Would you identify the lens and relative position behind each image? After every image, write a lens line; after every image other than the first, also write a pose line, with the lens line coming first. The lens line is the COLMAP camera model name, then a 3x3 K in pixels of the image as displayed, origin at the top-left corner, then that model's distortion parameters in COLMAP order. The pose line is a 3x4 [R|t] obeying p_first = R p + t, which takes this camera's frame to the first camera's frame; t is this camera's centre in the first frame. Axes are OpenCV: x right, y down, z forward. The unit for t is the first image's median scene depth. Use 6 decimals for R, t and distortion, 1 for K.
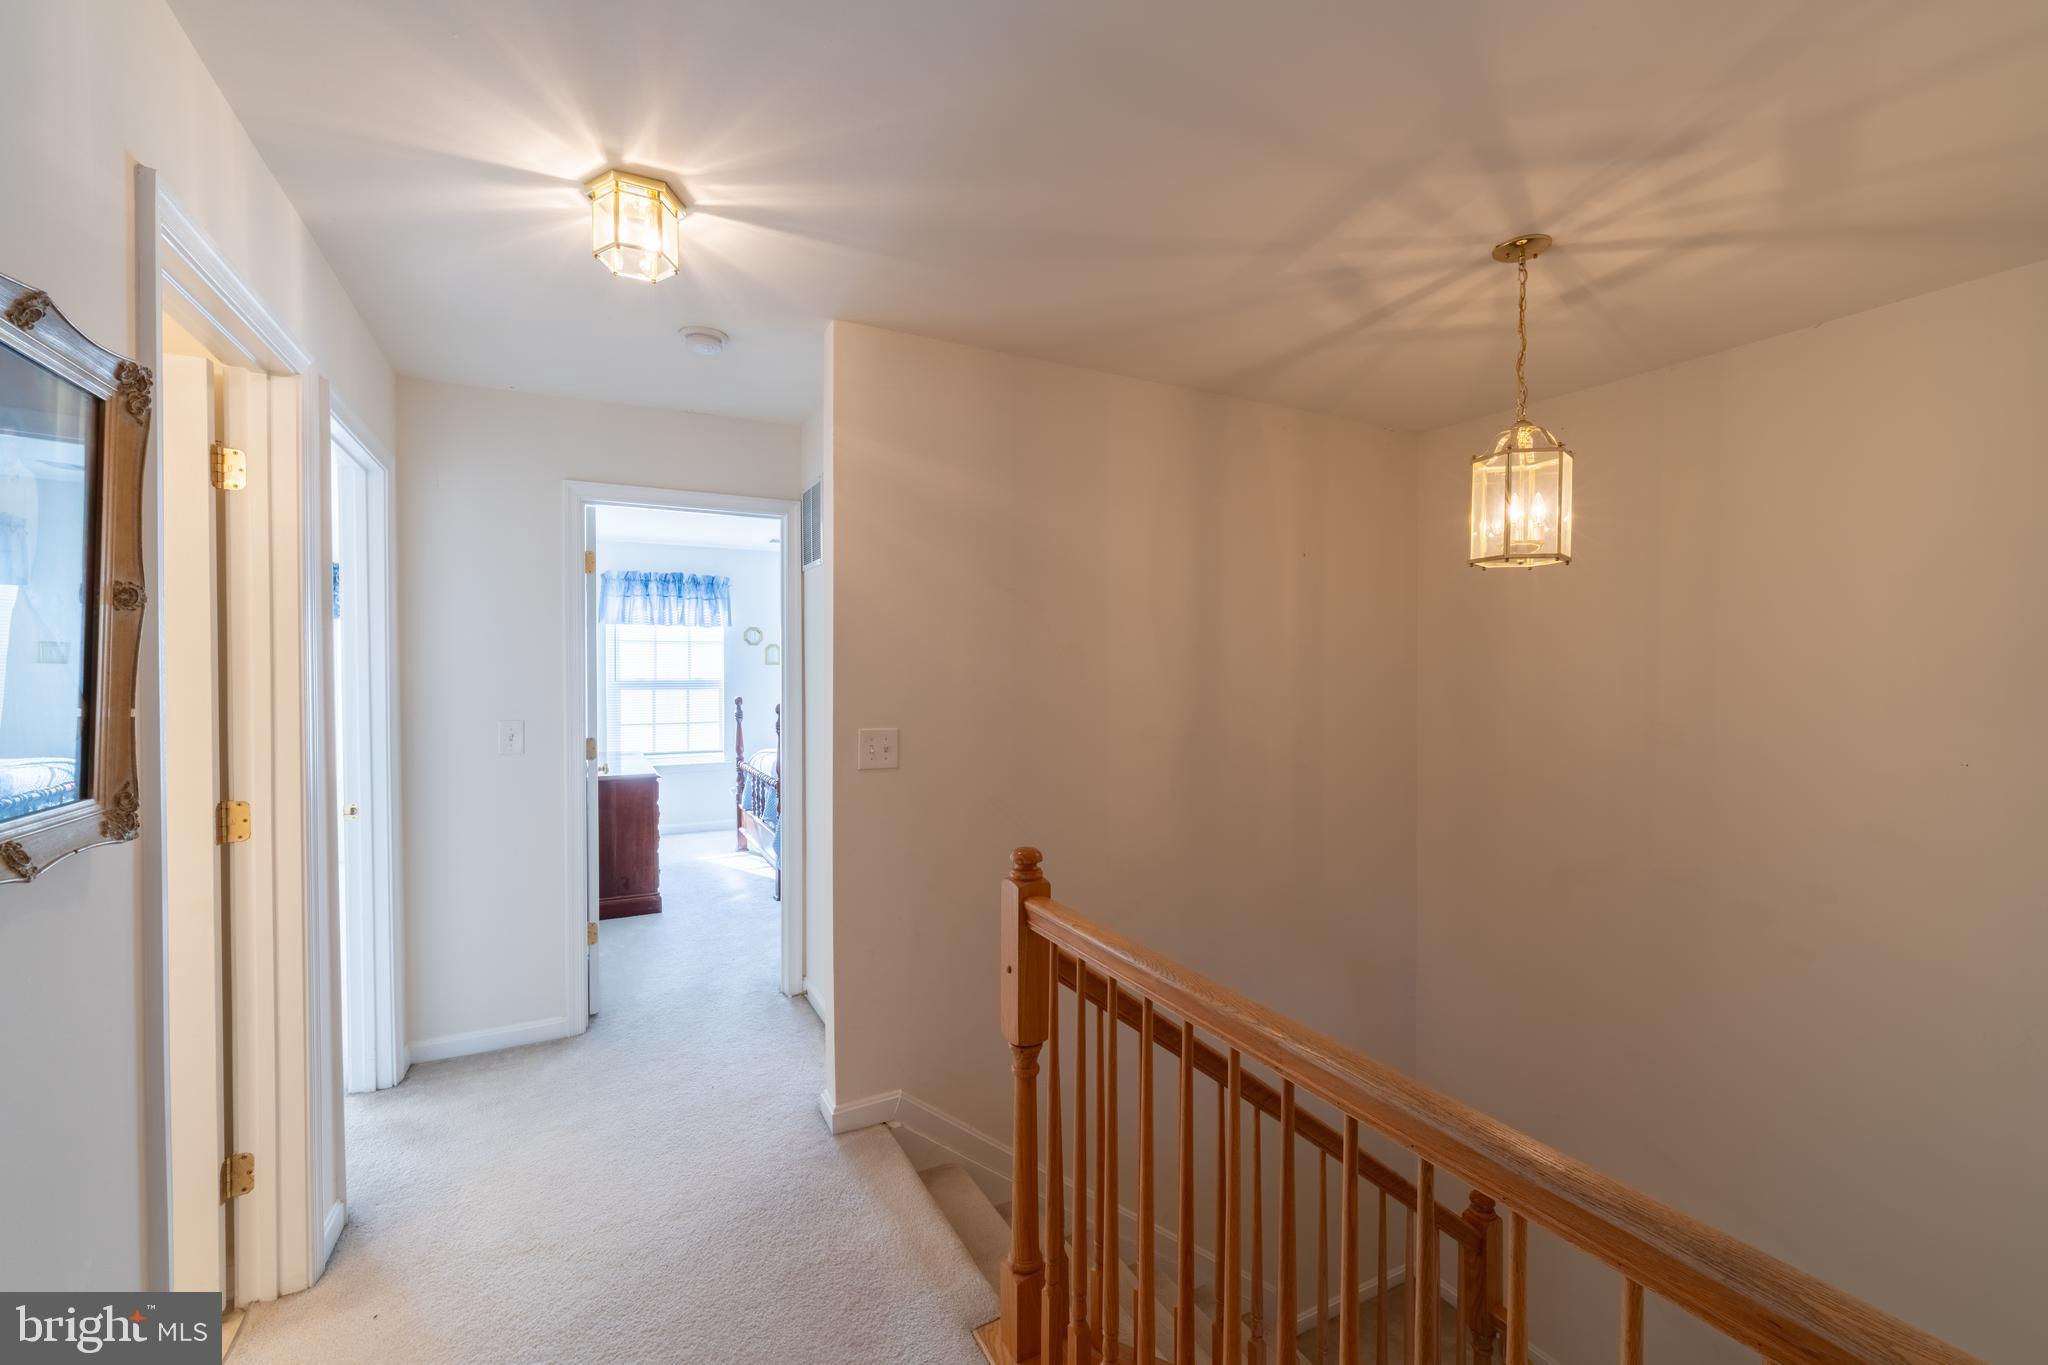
lens RADIAL K [[857.0, 0, 1024.0], [0, 857.0, 682.5], [0, 0, 1]] dist [0.015914, 0.000250]
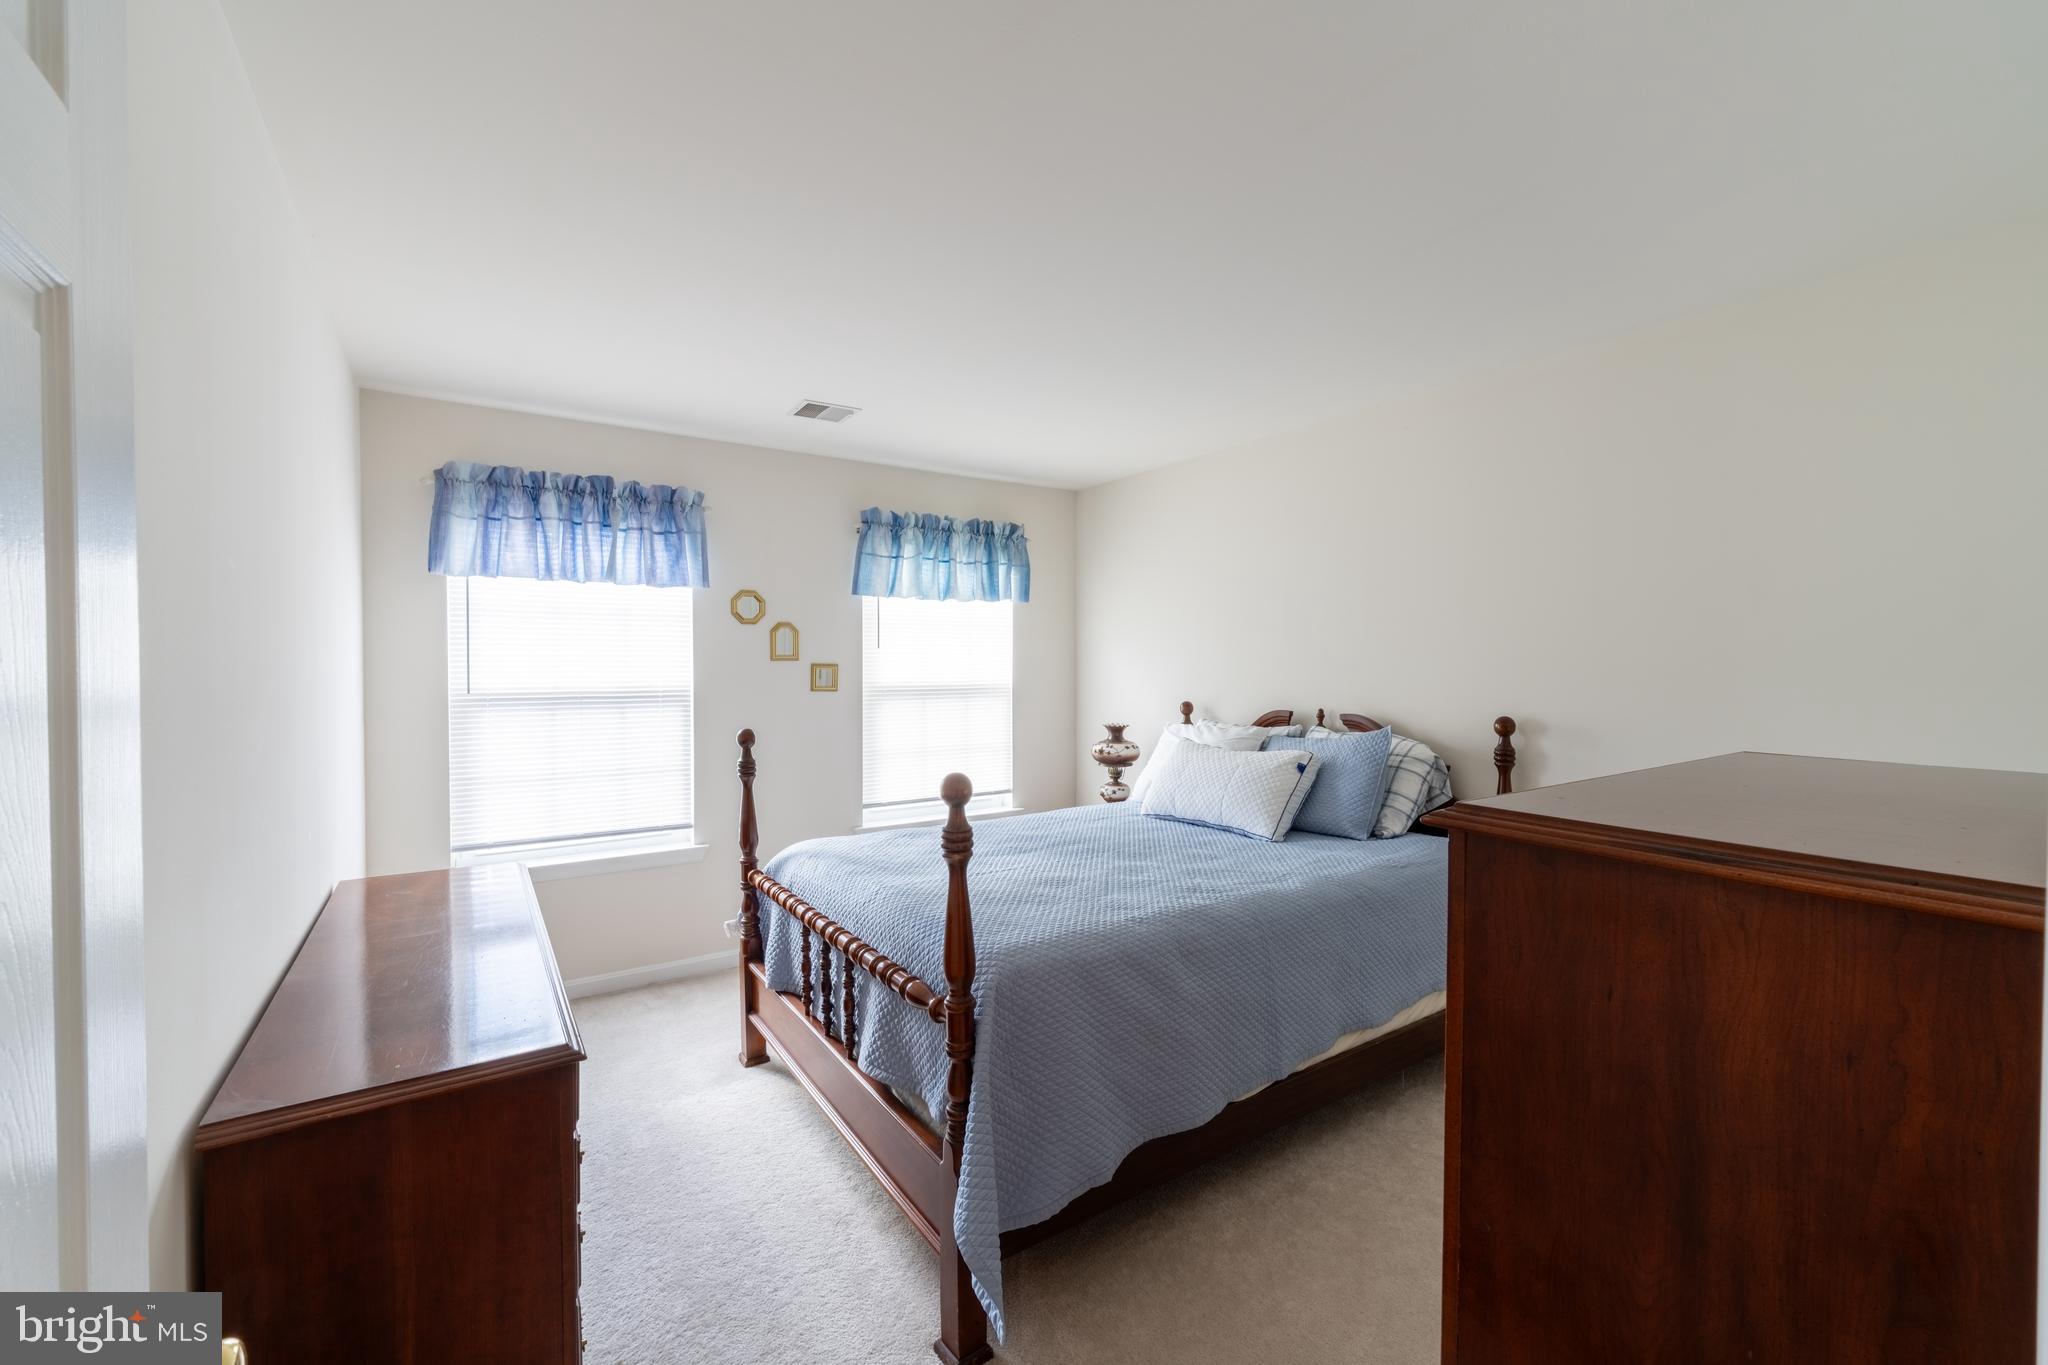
lens RADIAL K [[857.0, 0, 1024.0], [0, 857.0, 682.5], [0, 0, 1]] dist [0.015914, 0.000250]
pose [[0.994882, -0.003282, 0.100986, -0.210504], [0.003658, 0.999987, -0.003533, -0.005438], [-0.100973, 0.003884, 0.994882, 0.480059]]
